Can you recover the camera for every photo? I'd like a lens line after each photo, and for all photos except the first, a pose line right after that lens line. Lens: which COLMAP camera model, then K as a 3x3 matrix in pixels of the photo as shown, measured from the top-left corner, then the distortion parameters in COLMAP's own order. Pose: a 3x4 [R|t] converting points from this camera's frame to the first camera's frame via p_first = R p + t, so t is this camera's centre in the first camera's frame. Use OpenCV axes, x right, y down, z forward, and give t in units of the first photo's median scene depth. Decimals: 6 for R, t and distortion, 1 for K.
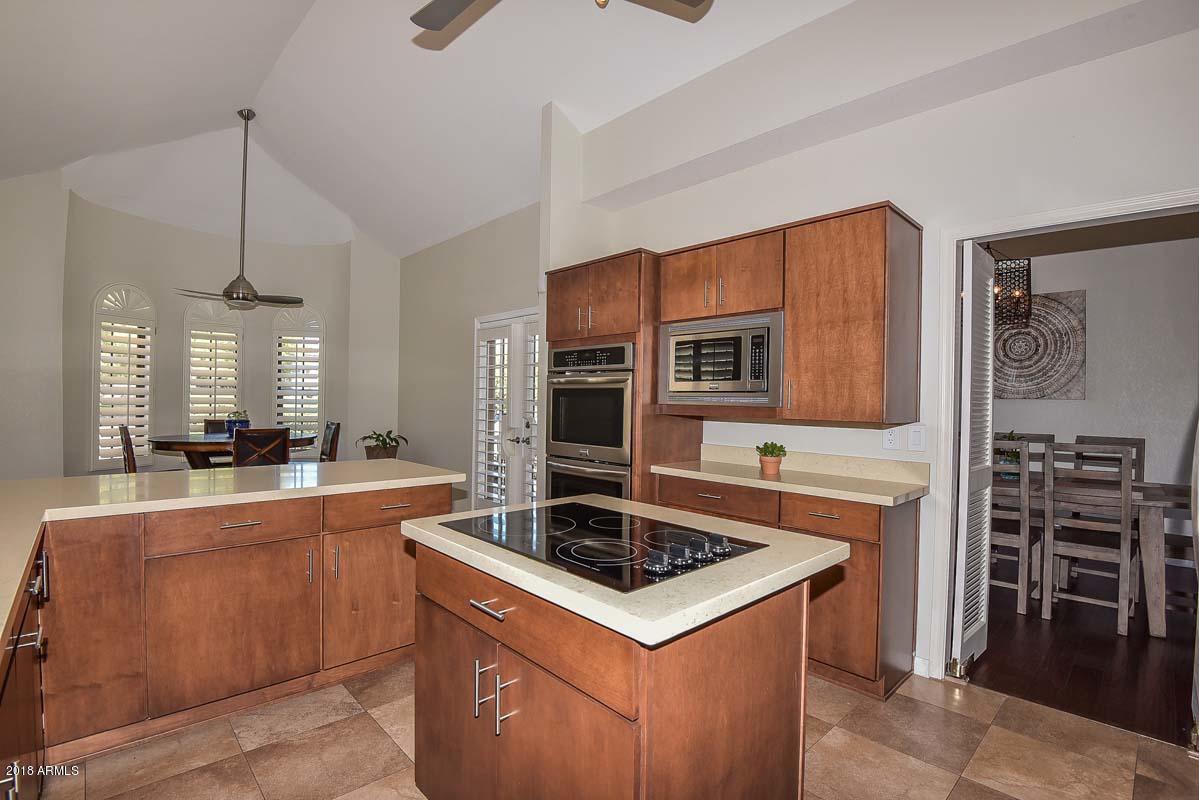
lens RADIAL K [[553.2, 0, 599.5], [0, 553.2, 400.0], [0, 0, 1]] dist [0.000610, -0.032919]
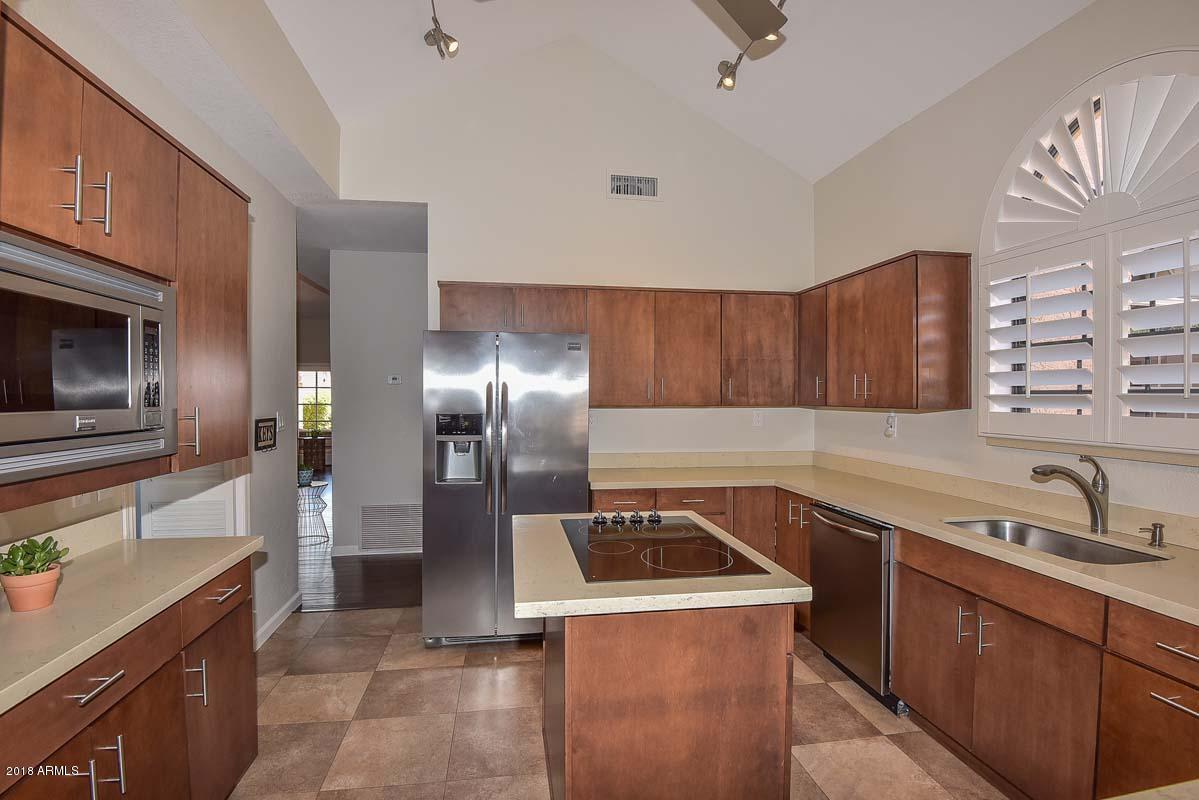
lens RADIAL K [[553.2, 0, 599.5], [0, 553.2, 400.0], [0, 0, 1]] dist [0.000610, -0.032919]
pose [[-0.830498, -0.019879, 0.556667, -0.282149], [-0.012034, 0.999770, 0.017748, -0.045226], [-0.556892, 0.008040, -0.830546, 0.950404]]
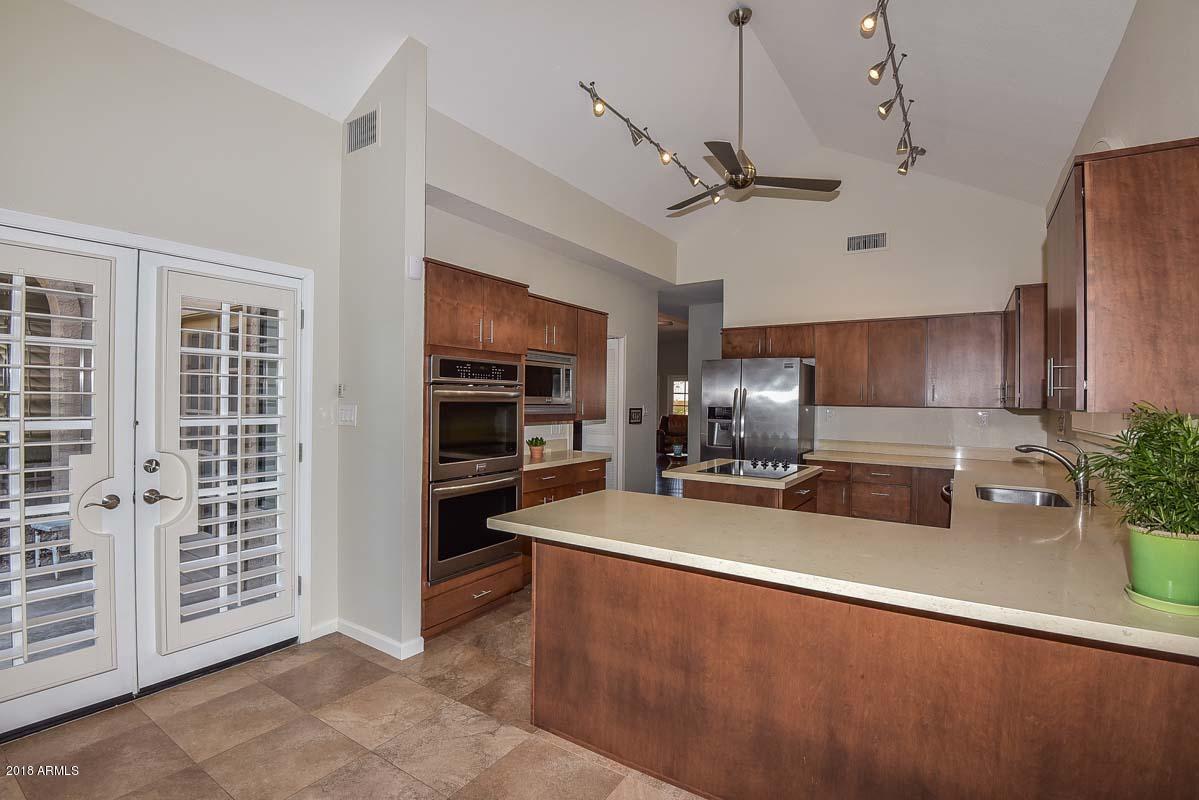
lens RADIAL K [[553.2, 0, 599.5], [0, 553.2, 400.0], [0, 0, 1]] dist [0.000610, -0.032919]
pose [[-0.225348, -0.018873, 0.974095, -1.024373], [-0.015495, 0.999755, 0.015786, -0.043269], [-0.974155, -0.011536, -0.225586, 1.013677]]
